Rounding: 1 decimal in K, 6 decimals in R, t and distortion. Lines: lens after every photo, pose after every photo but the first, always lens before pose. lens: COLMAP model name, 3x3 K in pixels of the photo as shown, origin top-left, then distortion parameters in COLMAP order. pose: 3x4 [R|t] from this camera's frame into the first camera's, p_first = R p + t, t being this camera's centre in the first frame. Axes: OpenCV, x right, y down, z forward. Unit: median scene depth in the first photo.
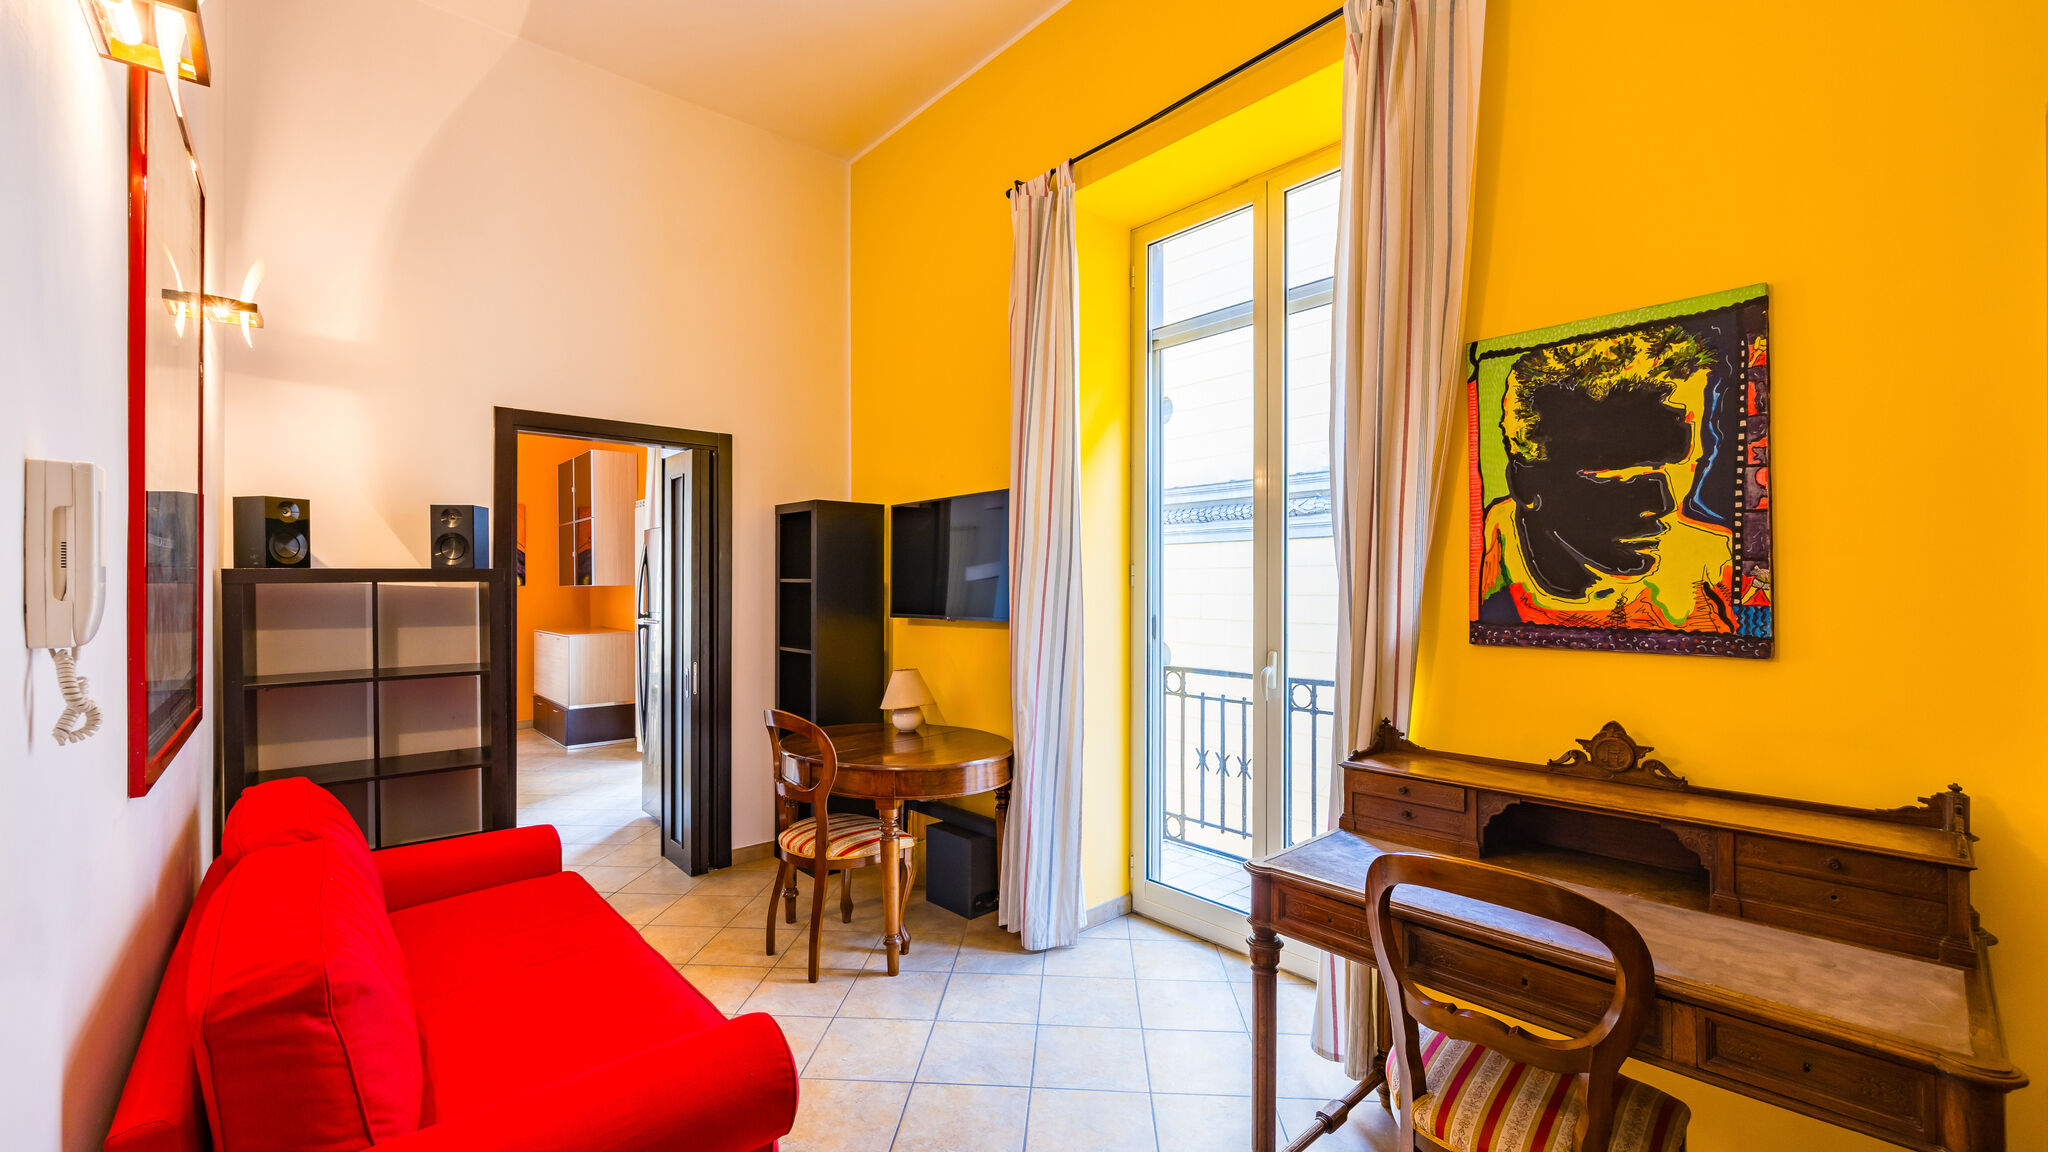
lens RADIAL K [[814.0, 0, 1022.1], [0, 814.0, 580.7], [0, 0, 1]] dist [-0.003591, 0.000014]
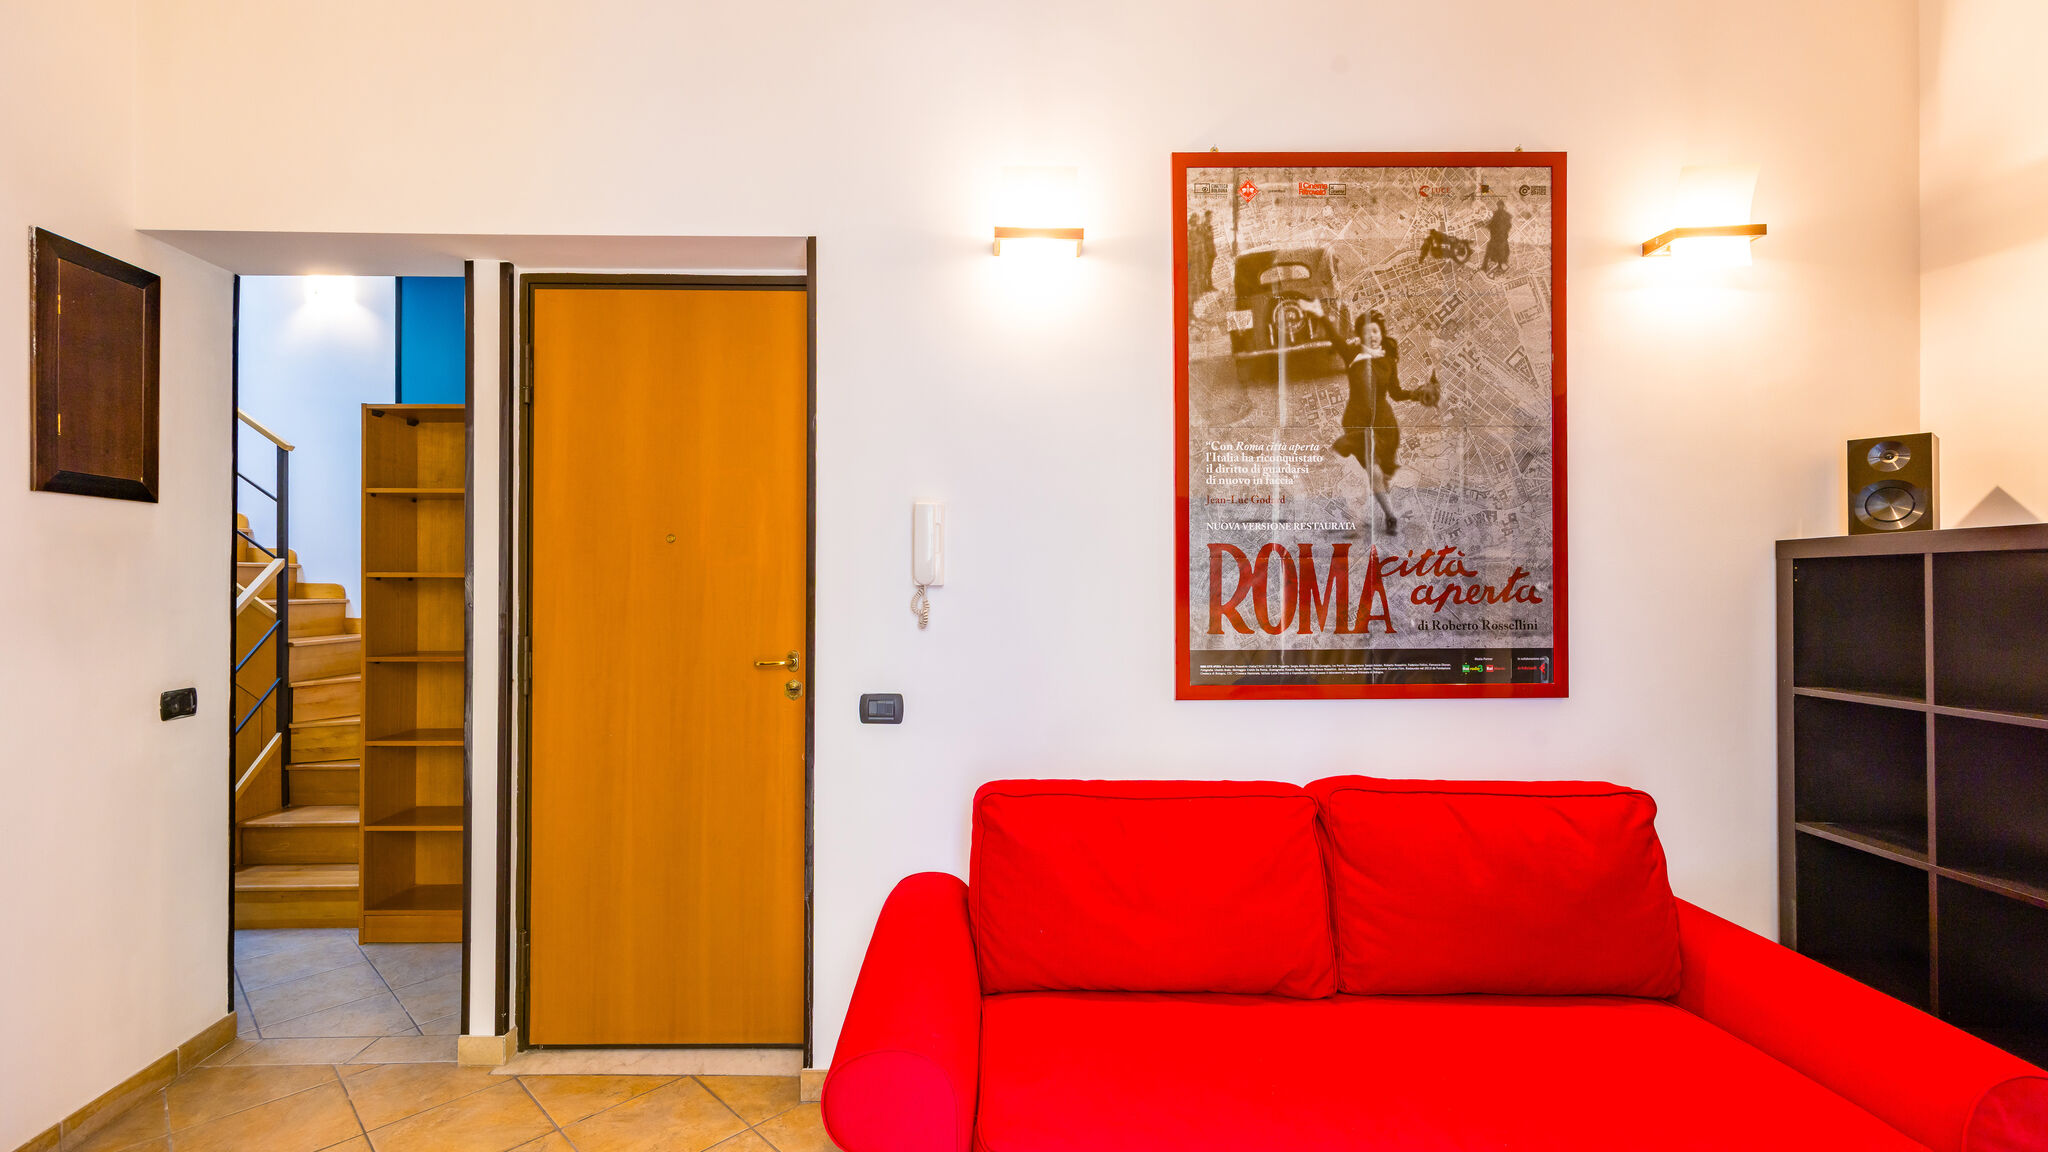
lens RADIAL K [[885.1, 0, 1018.9], [0, 885.1, 577.1], [0, 0, 1]] dist [0.013374, -0.000303]
pose [[-0.634164, 0.000599, -0.773198, 0.158271], [0.001078, 0.999999, -0.000109, 0.016665], [0.773198, -0.000903, -0.634165, 0.791622]]
